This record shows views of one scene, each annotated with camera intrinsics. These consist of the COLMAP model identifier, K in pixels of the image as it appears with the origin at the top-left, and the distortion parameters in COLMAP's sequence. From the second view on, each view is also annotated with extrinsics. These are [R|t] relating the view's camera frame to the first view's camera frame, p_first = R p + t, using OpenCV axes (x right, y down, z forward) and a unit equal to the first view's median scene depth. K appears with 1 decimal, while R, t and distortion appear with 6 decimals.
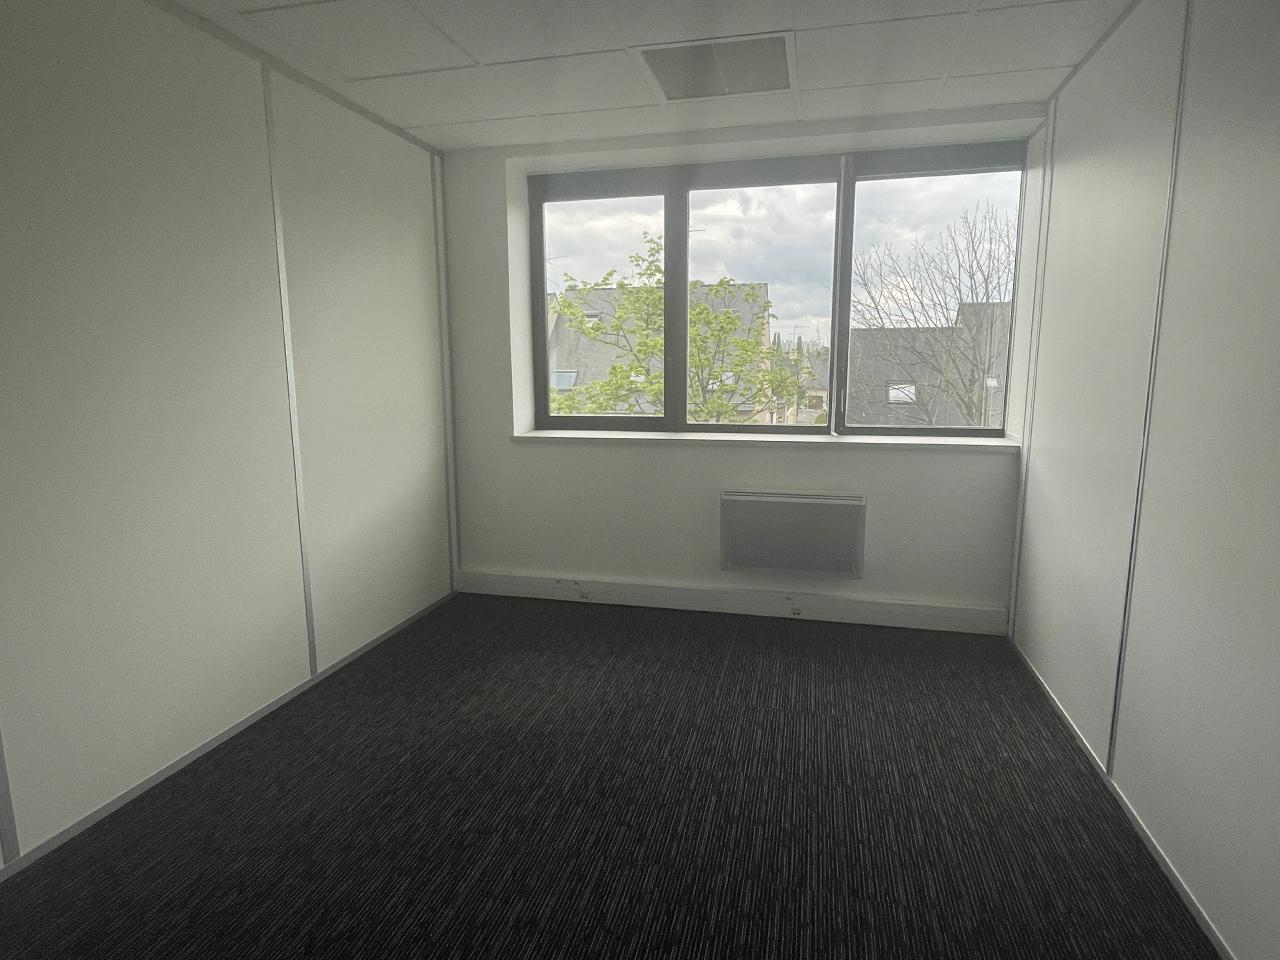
lens RADIAL K [[701.3, 0, 640.0], [0, 701.3, 480.0], [0, 0, 1]] dist [-0.024360, -0.000718]
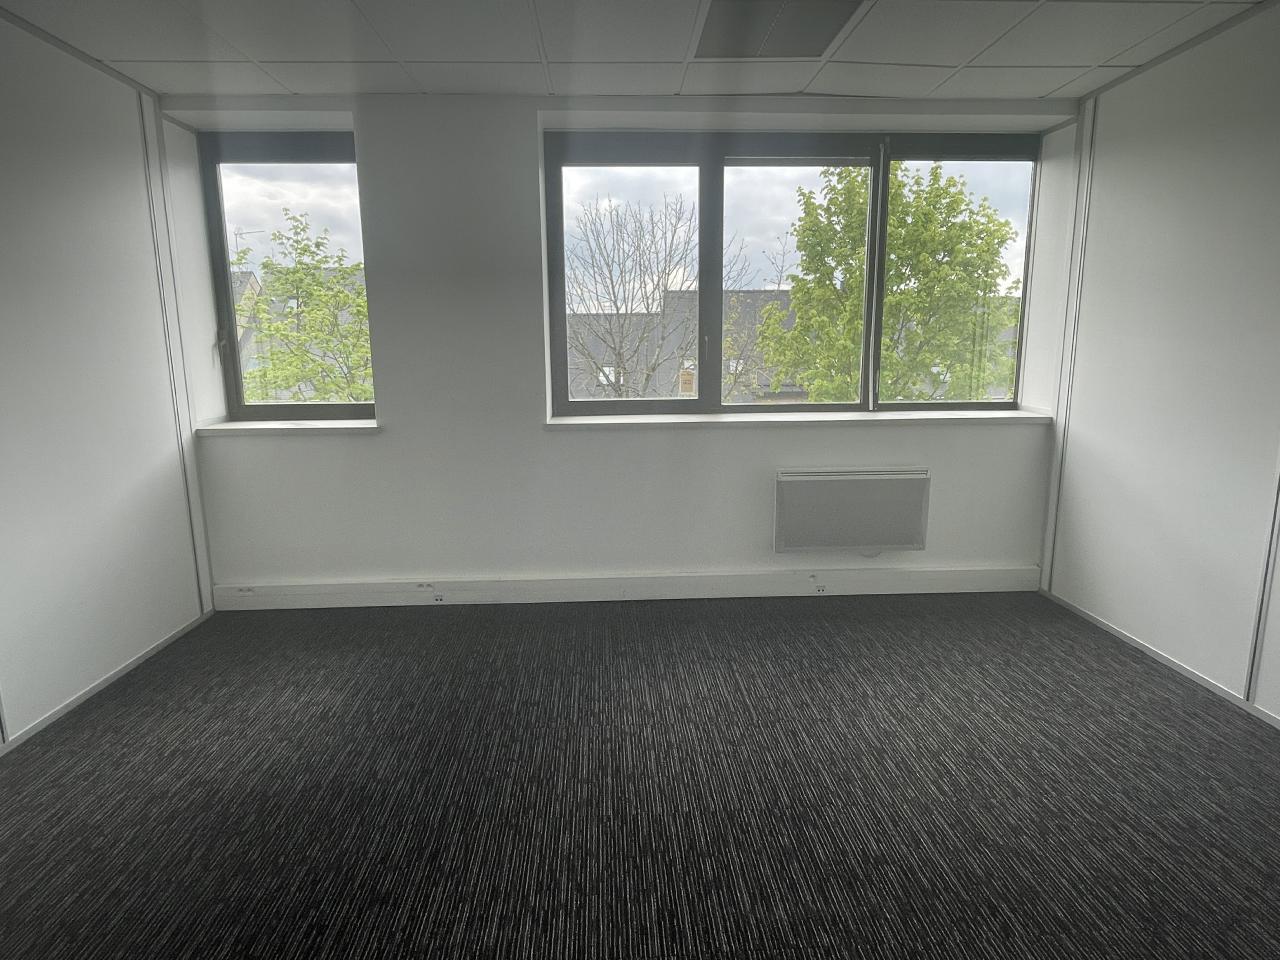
lens RADIAL K [[719.2, 0, 640.0], [0, 719.2, 480.0], [0, 0, 1]] dist [-0.003441, -0.001796]
pose [[0.956074, -0.055879, 0.287750, -0.350401], [0.049862, 0.998358, 0.028201, -0.011991], [-0.288854, -0.012615, 0.957290, 0.090983]]
